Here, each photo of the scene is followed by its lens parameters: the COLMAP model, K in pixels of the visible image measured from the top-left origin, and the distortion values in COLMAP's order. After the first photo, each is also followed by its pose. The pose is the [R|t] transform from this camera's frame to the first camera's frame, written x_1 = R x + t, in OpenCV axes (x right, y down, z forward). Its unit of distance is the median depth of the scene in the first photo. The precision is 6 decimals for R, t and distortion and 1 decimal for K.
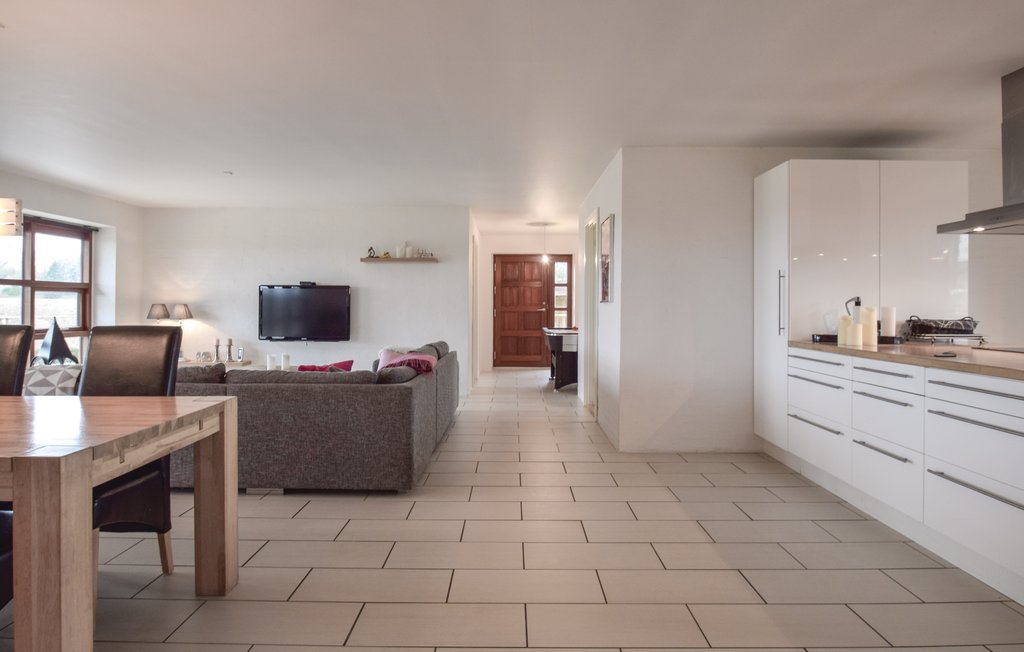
lens RADIAL K [[619.8, 0, 512.0], [0, 619.8, 304.6], [0, 0, 1]] dist [-0.036748, -0.001150]
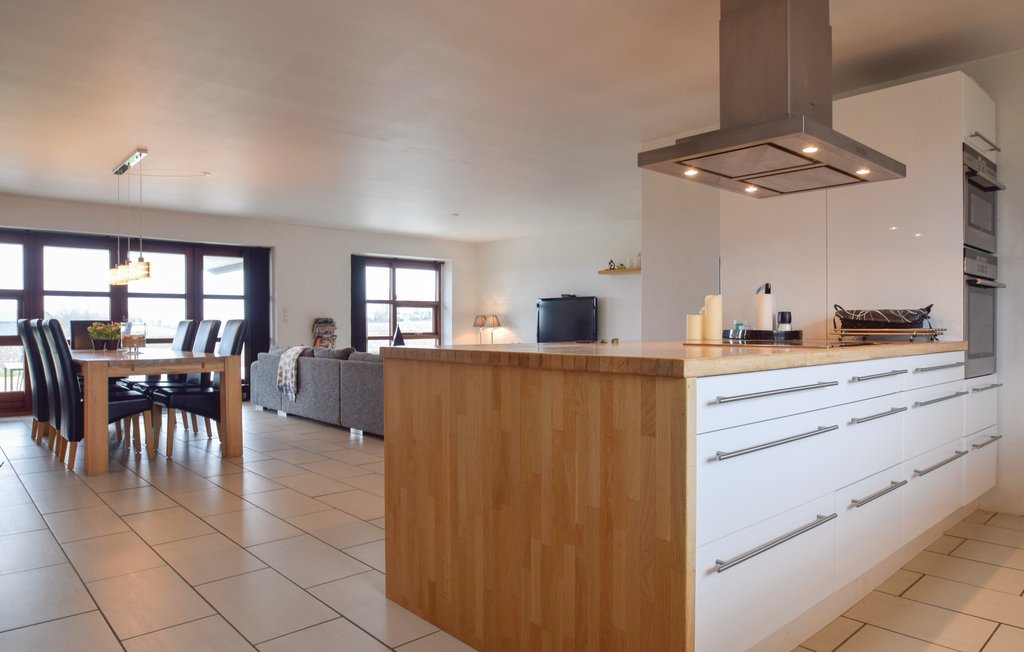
lens RADIAL K [[667.7, 0, 512.0], [0, 667.7, 326.0], [0, 0, 1]] dist [0.000182, -0.000148]
pose [[0.674231, -0.005263, -0.738502, 0.551793], [0.008092, 0.999967, 0.000262, 0.022486], [0.738476, -0.006153, 0.674251, 0.084541]]
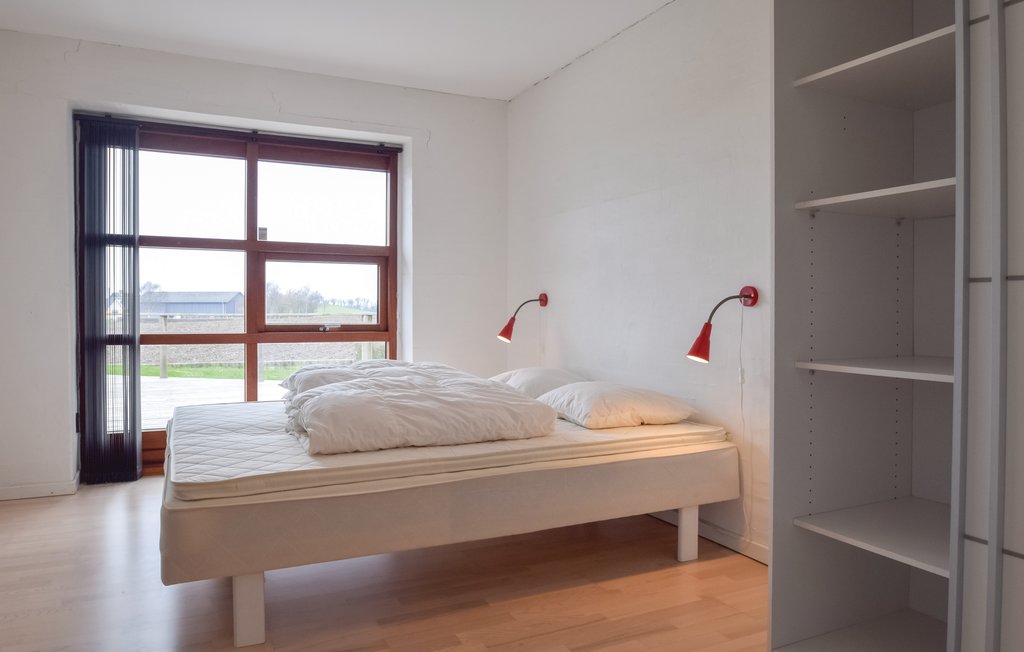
lens RADIAL K [[745.5, 0, 512.0], [0, 745.5, 326.0], [0, 0, 1]] dist [-0.001830, -0.001834]
pose [[0.423037, 0.021254, -0.905863, -0.024726], [0.000997, 0.999713, 0.023921, 0.021357], [0.906112, -0.011022, 0.422895, 0.803135]]
